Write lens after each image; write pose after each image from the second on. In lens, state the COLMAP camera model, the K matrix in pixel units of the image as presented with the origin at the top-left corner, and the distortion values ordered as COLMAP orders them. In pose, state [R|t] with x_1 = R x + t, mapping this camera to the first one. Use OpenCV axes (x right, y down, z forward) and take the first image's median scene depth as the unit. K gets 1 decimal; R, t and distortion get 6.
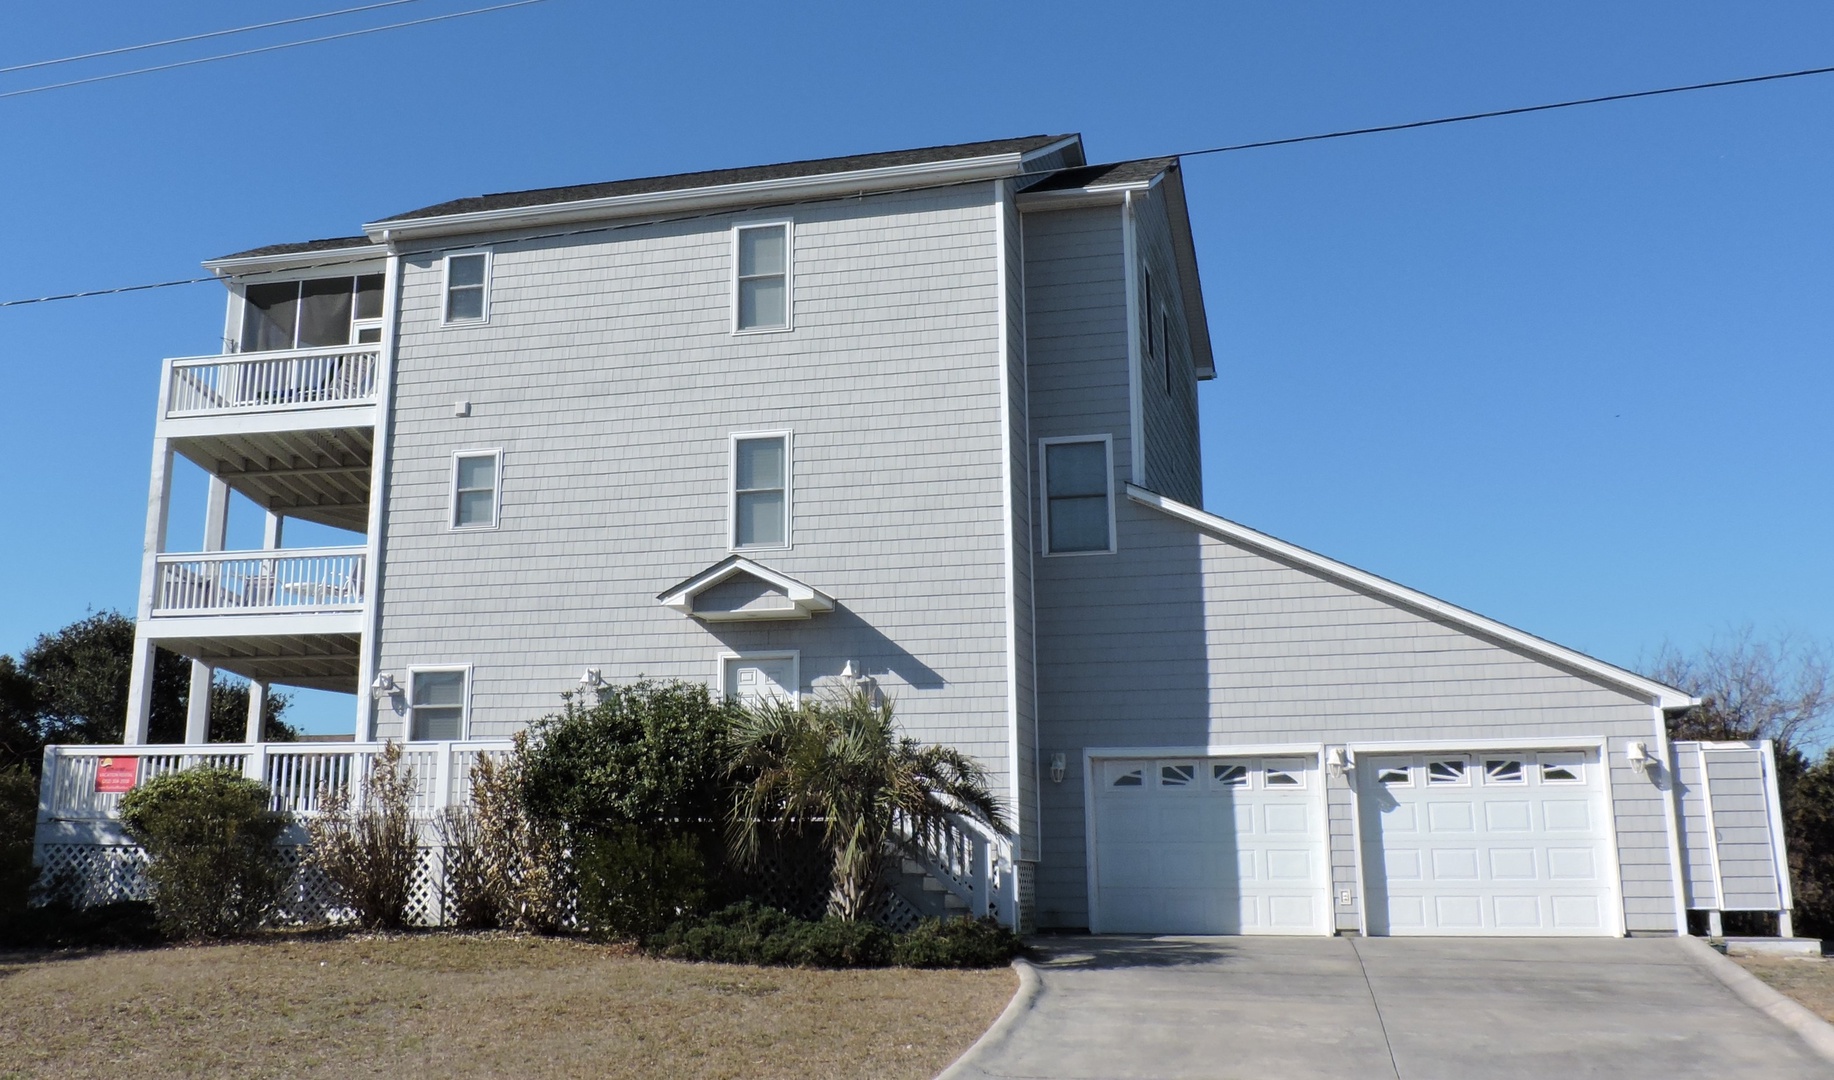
lens RADIAL K [[1892.7, 0, 915.6], [0, 1892.7, 352.0], [0, 0, 1]] dist [-0.034514, 0.021624]
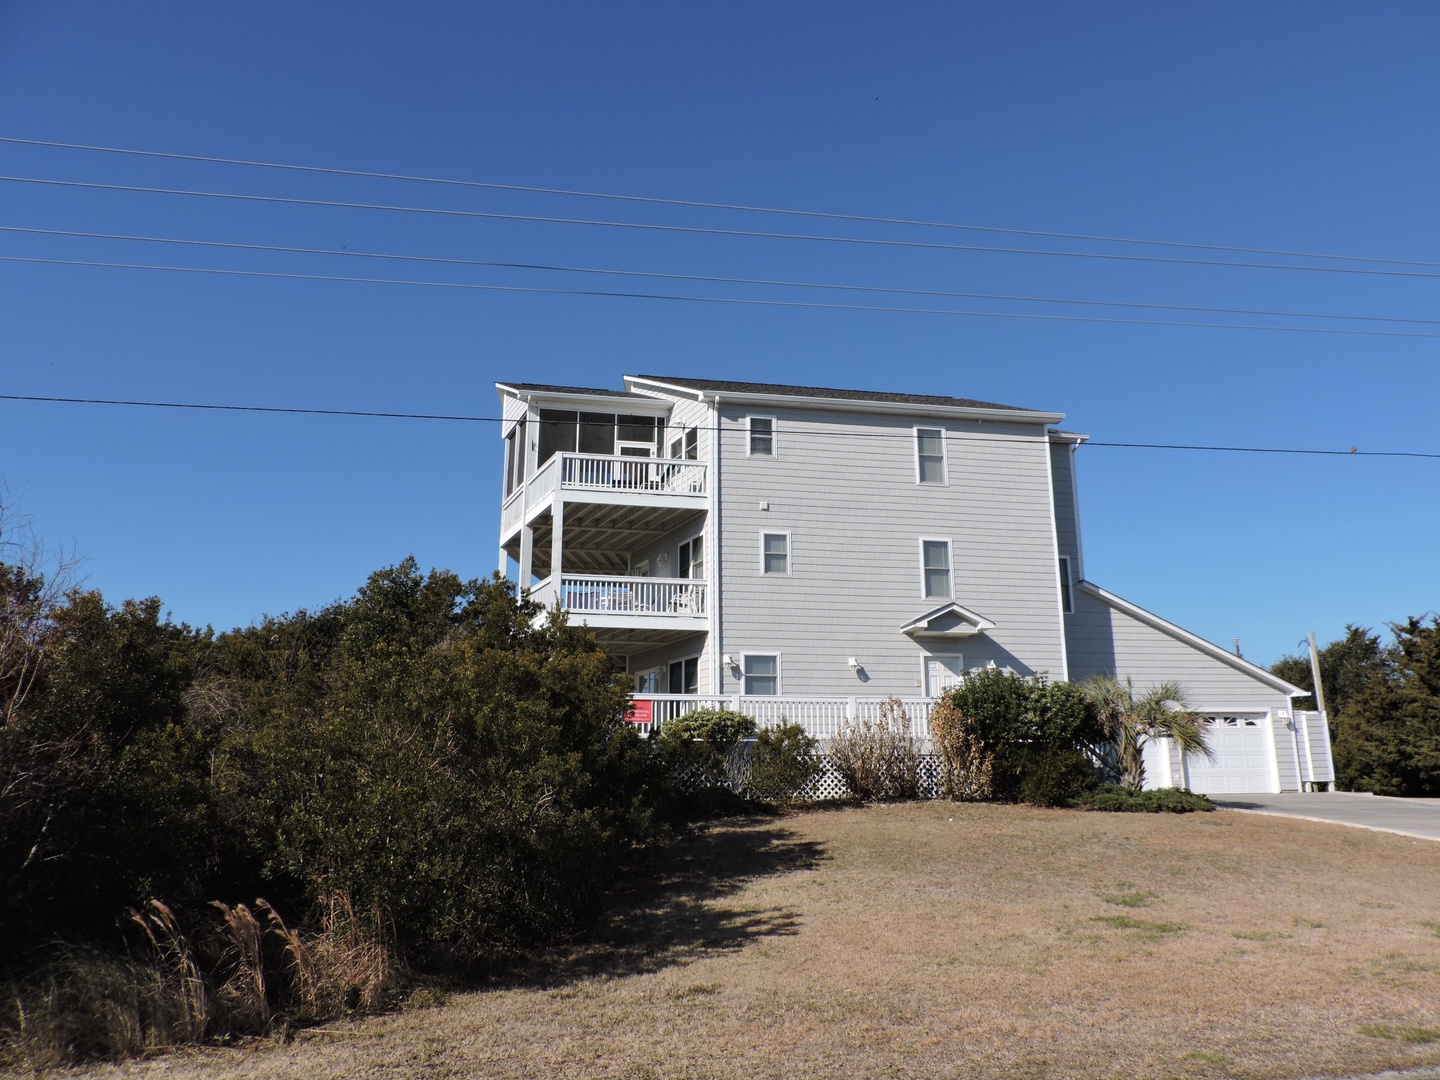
lens RADIAL K [[1026.4, 0, 723.3], [0, 1026.4, 535.0], [0, 0, 1]] dist [-0.016351, 0.002954]
pose [[0.882321, 0.100433, 0.459807, -0.729888], [-0.118016, 0.992966, 0.009573, 0.053615], [-0.455611, -0.062711, 0.887967, 0.179553]]
